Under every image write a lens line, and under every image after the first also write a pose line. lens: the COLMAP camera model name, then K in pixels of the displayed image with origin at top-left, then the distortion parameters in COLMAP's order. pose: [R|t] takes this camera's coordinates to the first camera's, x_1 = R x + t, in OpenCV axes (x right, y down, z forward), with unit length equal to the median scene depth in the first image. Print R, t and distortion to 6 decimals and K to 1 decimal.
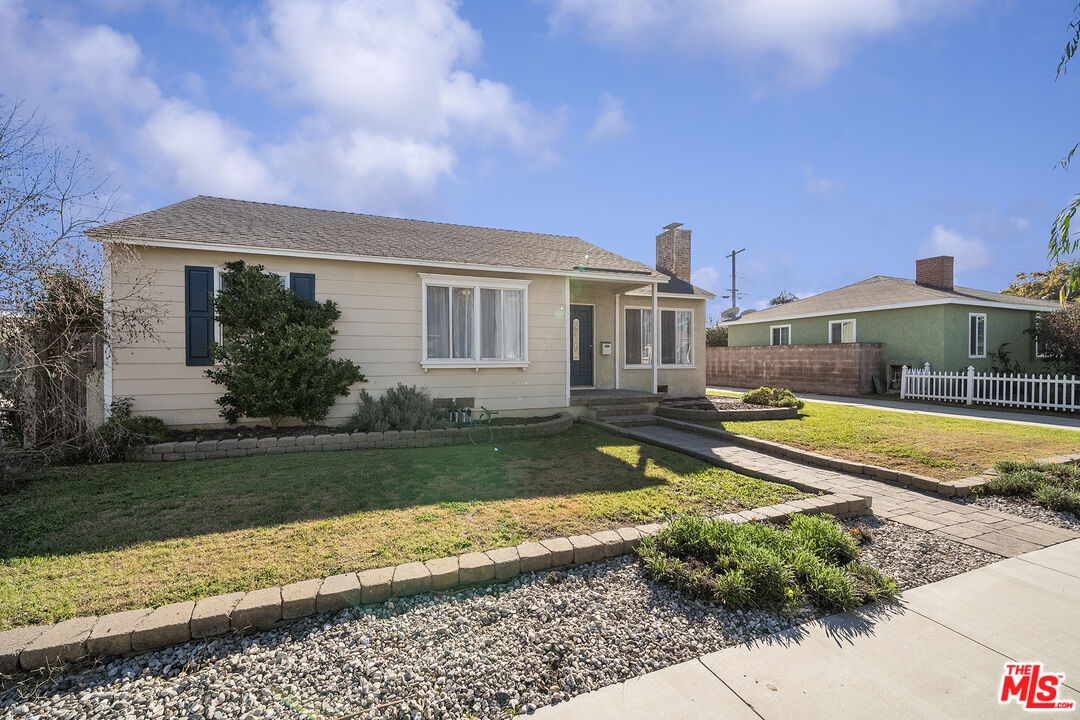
lens RADIAL K [[438.4, 0, 537.7], [0, 438.4, 354.4], [0, 0, 1]] dist [0.001443, 0.000065]
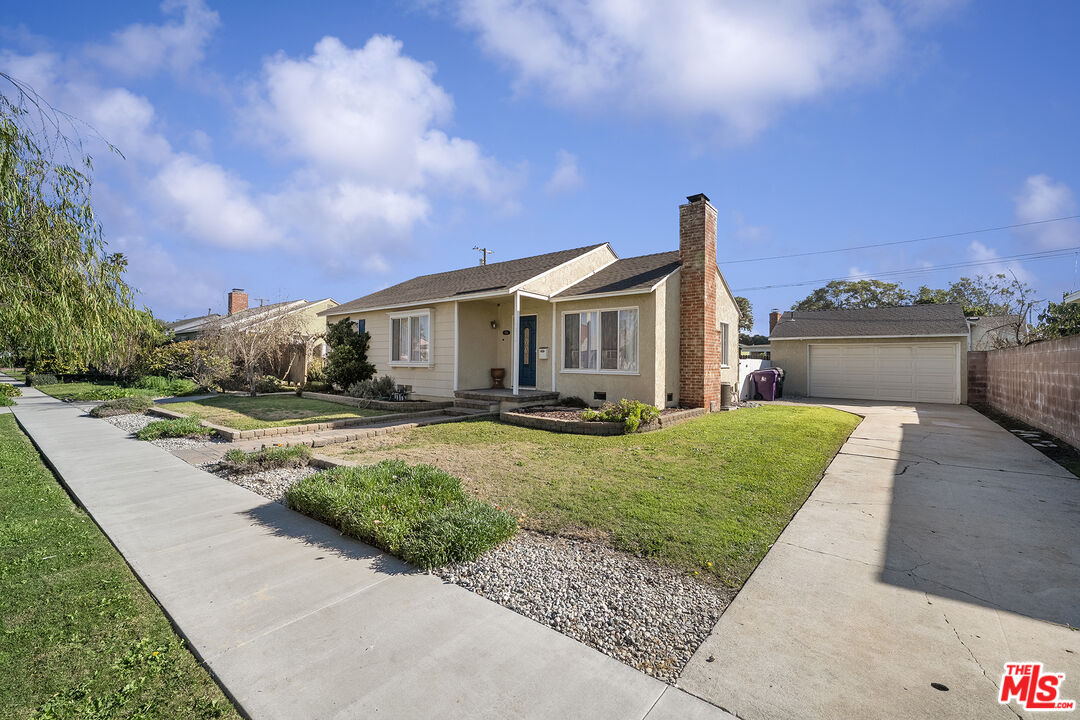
lens RADIAL K [[461.9, 0, 538.9], [0, 461.9, 357.9], [0, 0, 1]] dist [-0.002141, -0.000240]
pose [[0.487904, -0.002276, -0.872894, 1.409267], [-0.003175, 0.999985, -0.004382, 0.003259], [0.872891, 0.004909, 0.487890, 0.529562]]
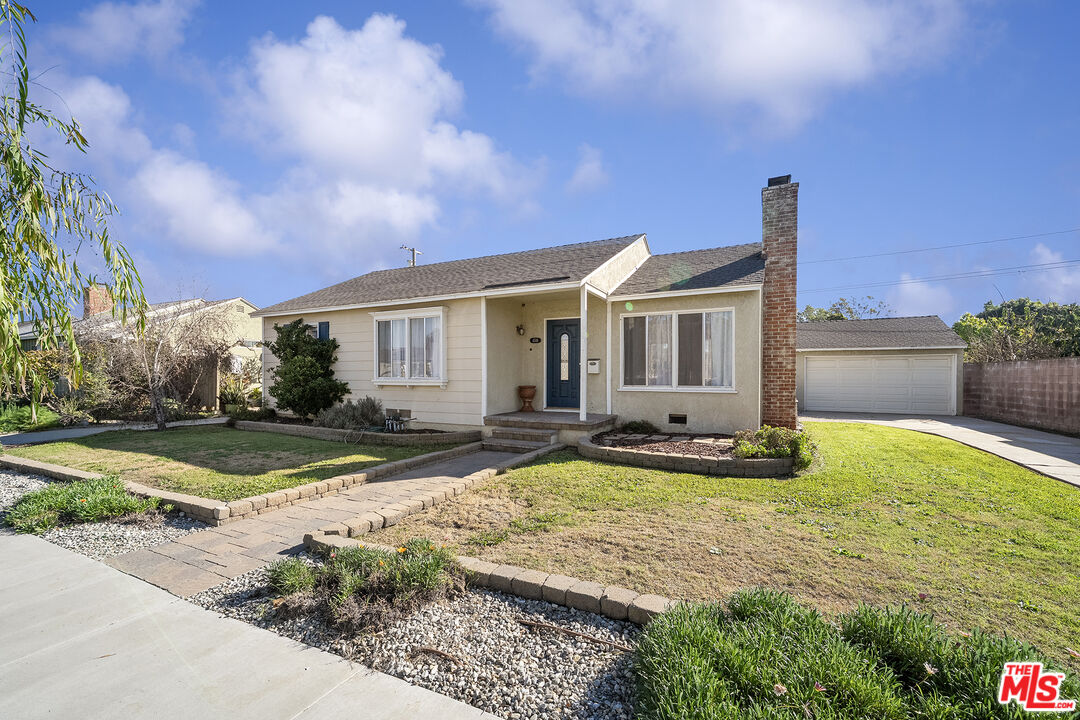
lens RADIAL K [[468.5, 0, 533.5], [0, 468.5, 381.3], [0, 0, 1]] dist [-0.000606, 0.000032]
pose [[0.655802, 0.010219, -0.754864, 0.949766], [0.003392, 0.999858, 0.016483, -0.000147], [0.754926, -0.013370, 0.655674, 0.375849]]
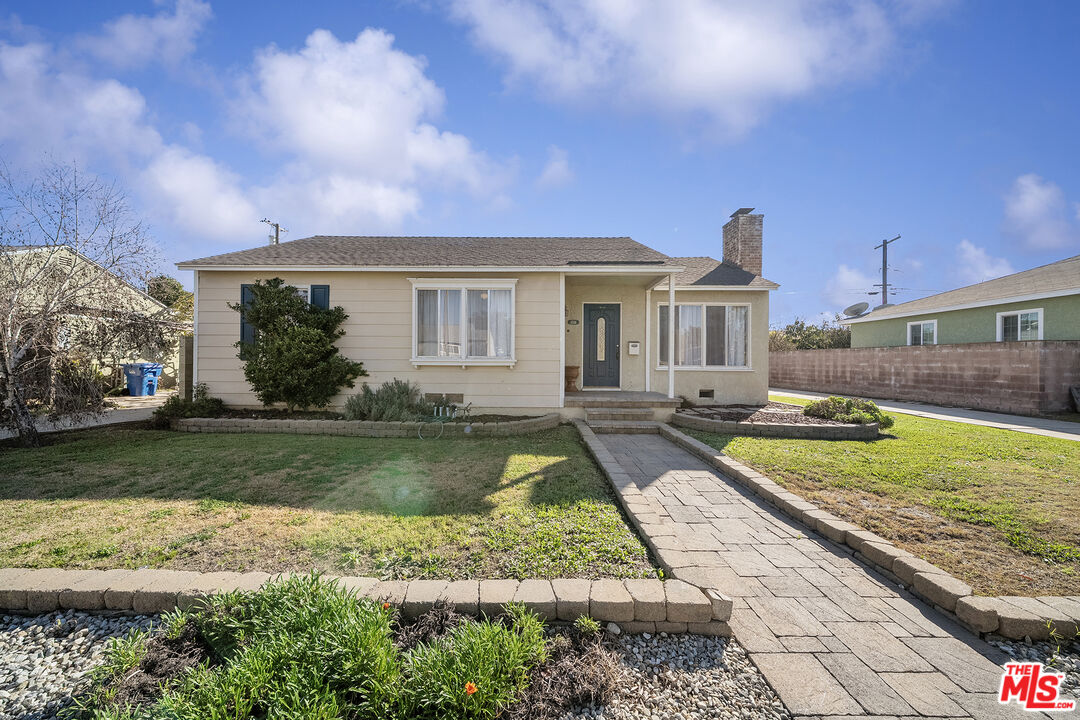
lens RADIAL K [[372.1, 0, 534.1], [0, 372.1, 356.3], [0, 0, 1]] dist [-0.001412, -0.000104]
pose [[0.927083, 0.003244, -0.374842, 0.315801], [-0.005328, 0.999976, -0.004524, 0.010567], [0.374818, 0.006191, 0.927078, 0.214742]]
